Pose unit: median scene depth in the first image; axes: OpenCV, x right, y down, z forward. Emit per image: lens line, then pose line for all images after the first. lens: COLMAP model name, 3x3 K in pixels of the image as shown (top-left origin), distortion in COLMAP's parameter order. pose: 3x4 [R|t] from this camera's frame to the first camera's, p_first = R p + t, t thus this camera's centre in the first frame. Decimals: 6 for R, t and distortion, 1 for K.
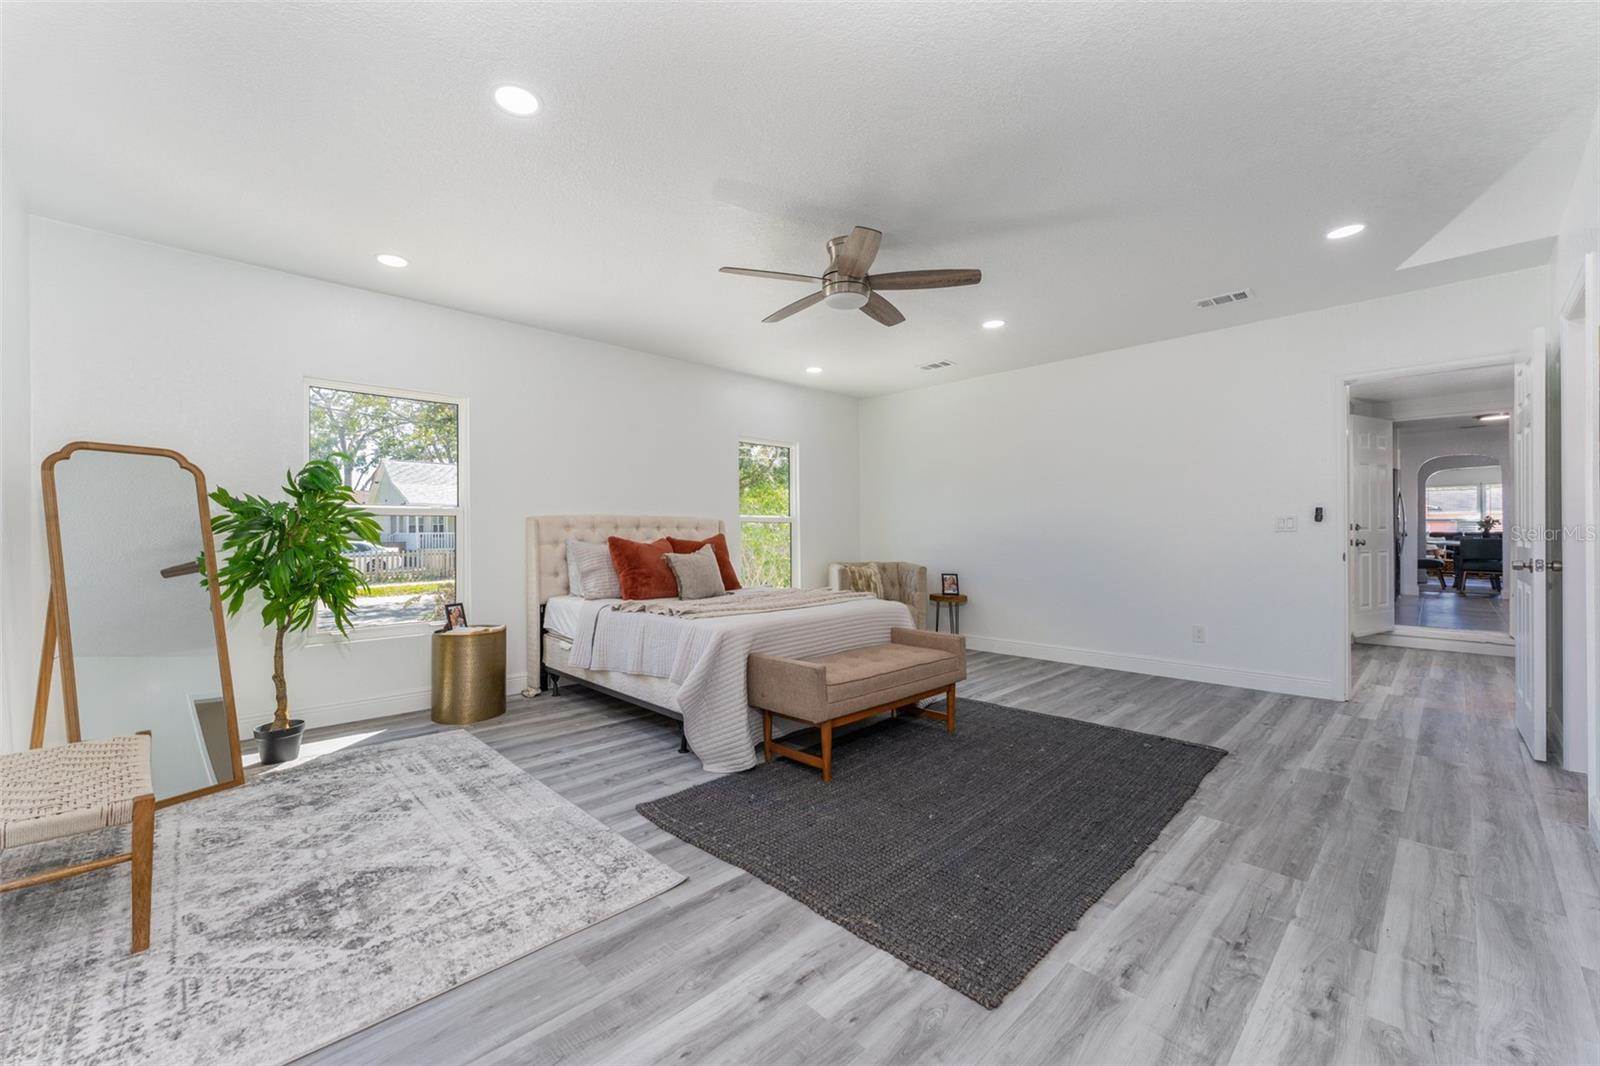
lens RADIAL K [[645.4, 0, 774.1], [0, 645.4, 535.9], [0, 0, 1]] dist [0.010305, 0.000282]
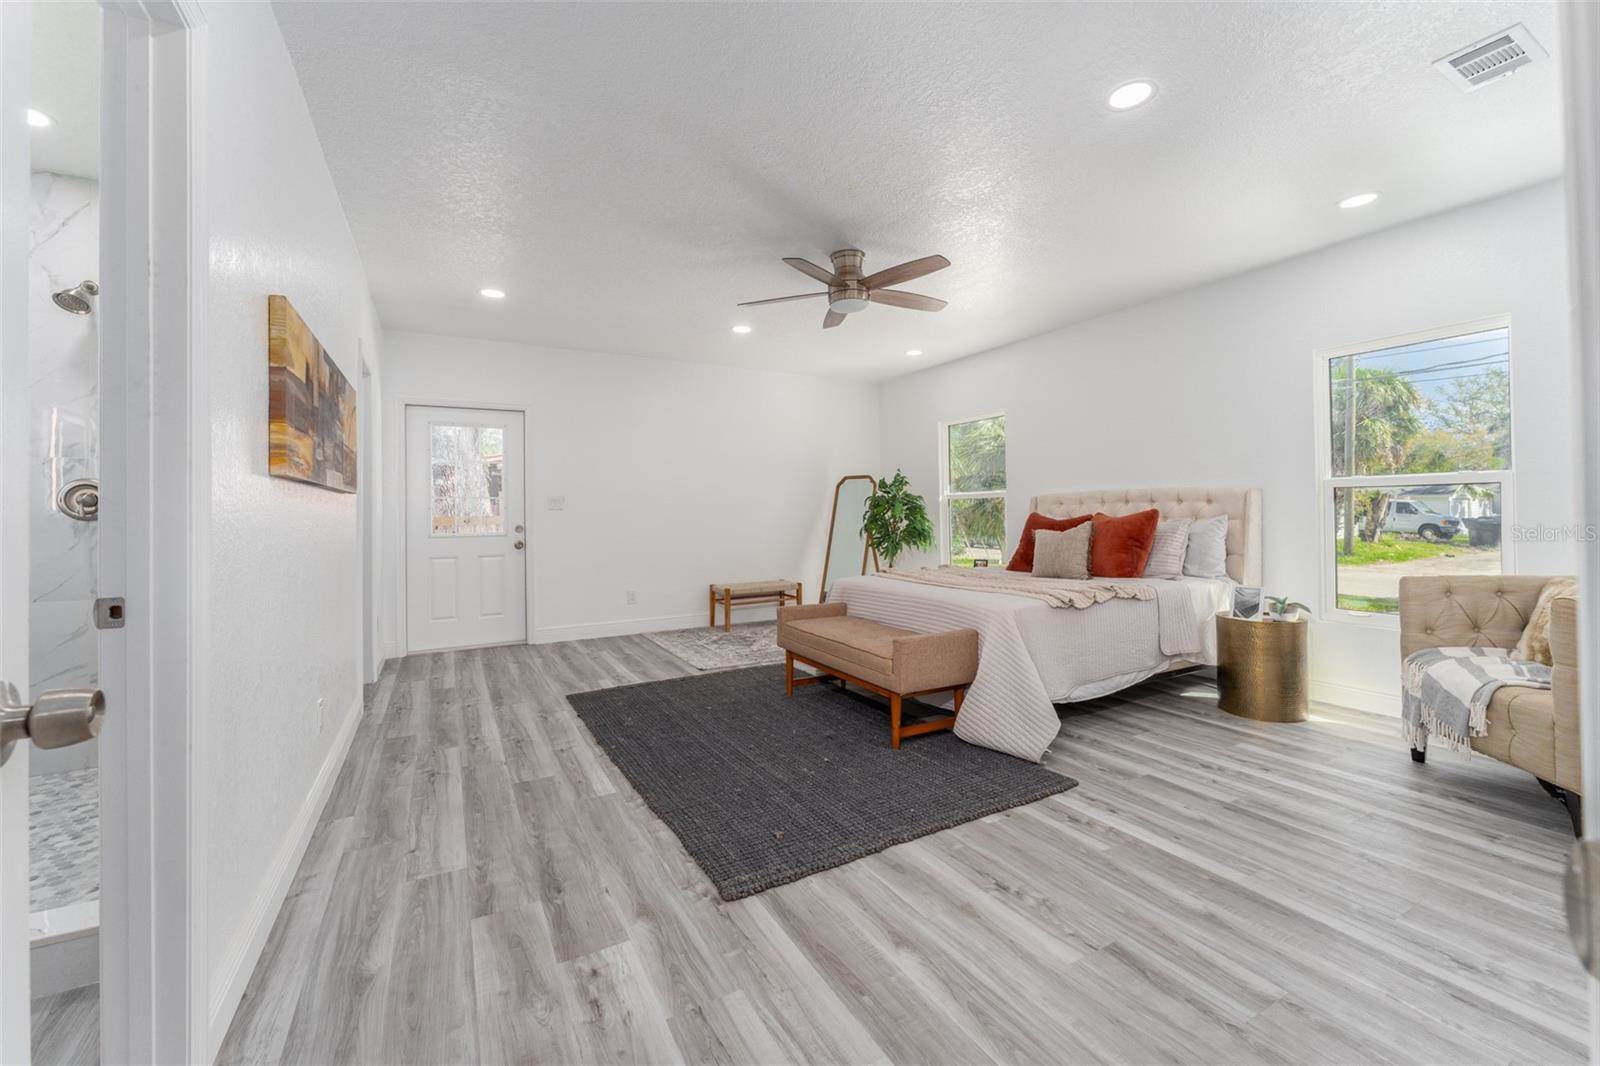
lens RADIAL K [[660.3, 0, 791.9], [0, 660.3, 518.8], [0, 0, 1]] dist [-0.000902, -0.000334]
pose [[-0.271768, 0.009673, -0.962314, 1.663083], [0.002794, 0.999953, 0.009262, -0.001117], [0.962359, -0.000172, -0.271783, 1.638798]]
